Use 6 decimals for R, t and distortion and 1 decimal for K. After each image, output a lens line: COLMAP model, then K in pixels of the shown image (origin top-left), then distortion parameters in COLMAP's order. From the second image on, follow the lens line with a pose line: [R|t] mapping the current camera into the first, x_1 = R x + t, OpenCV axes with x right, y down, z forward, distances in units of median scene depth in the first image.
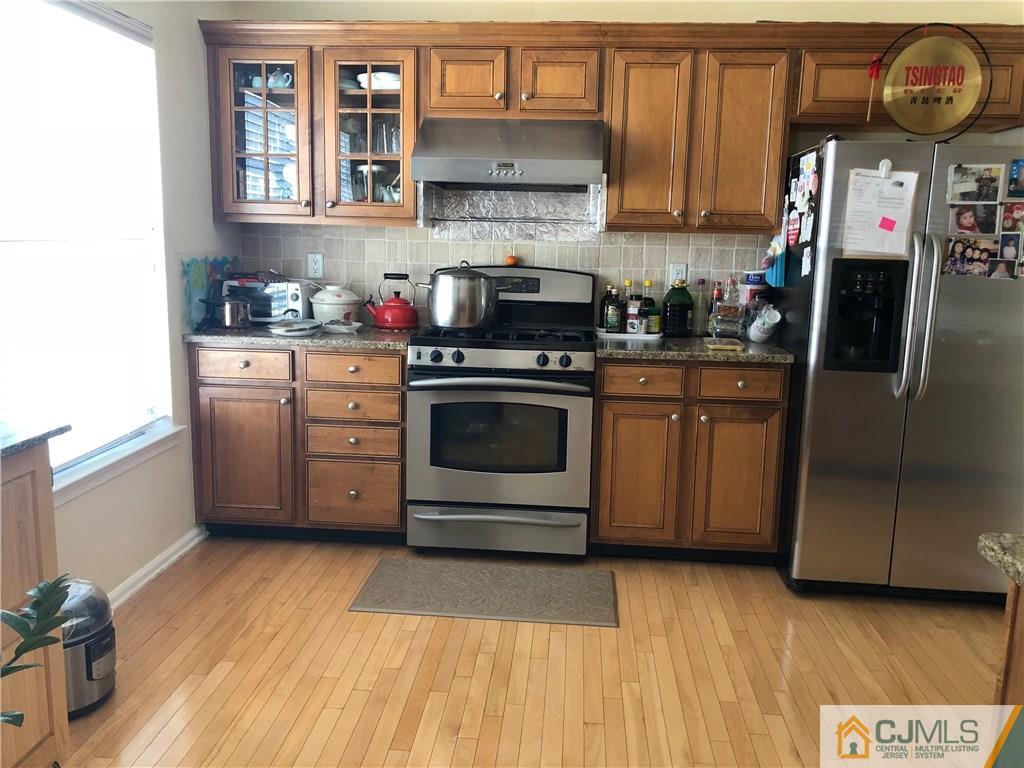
lens RADIAL K [[846.5, 0, 511.8], [0, 846.5, 382.6], [0, 0, 1]] dist [0.053001, -0.015592]
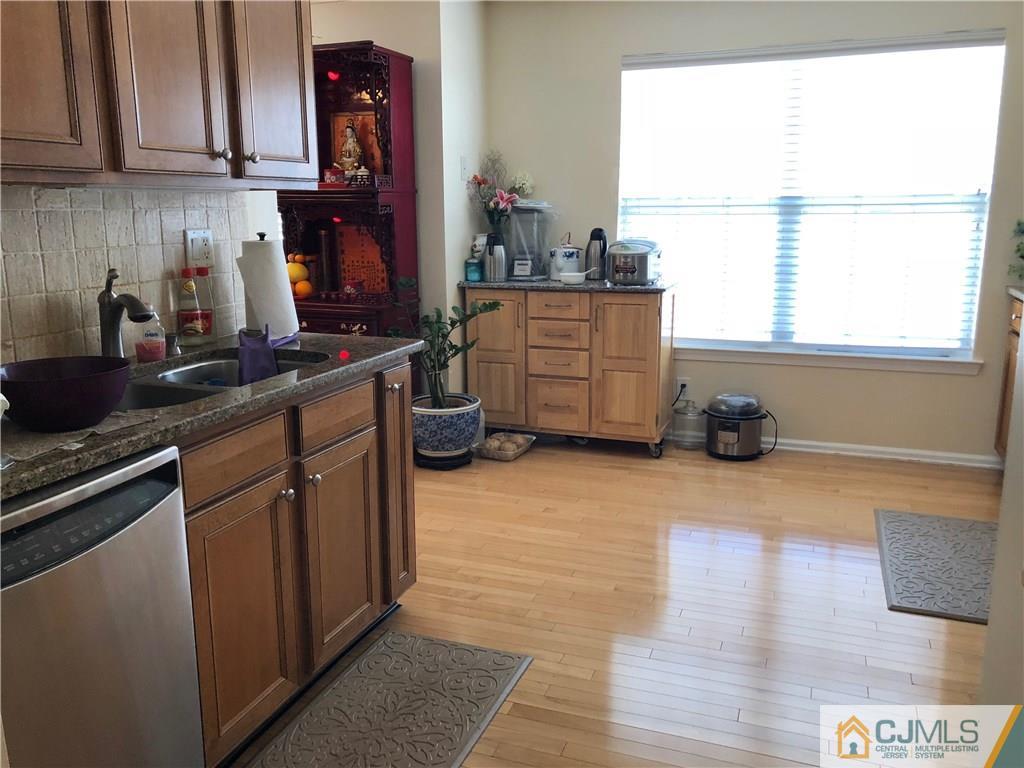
lens RADIAL K [[846.5, 0, 511.6], [0, 846.5, 382.4], [0, 0, 1]] dist [0.053001, -0.015592]
pose [[-0.269400, 0.174822, -0.947027, 0.975554], [-0.168638, 0.959626, 0.225120, -0.079738], [0.948148, 0.220352, -0.229041, 0.704356]]
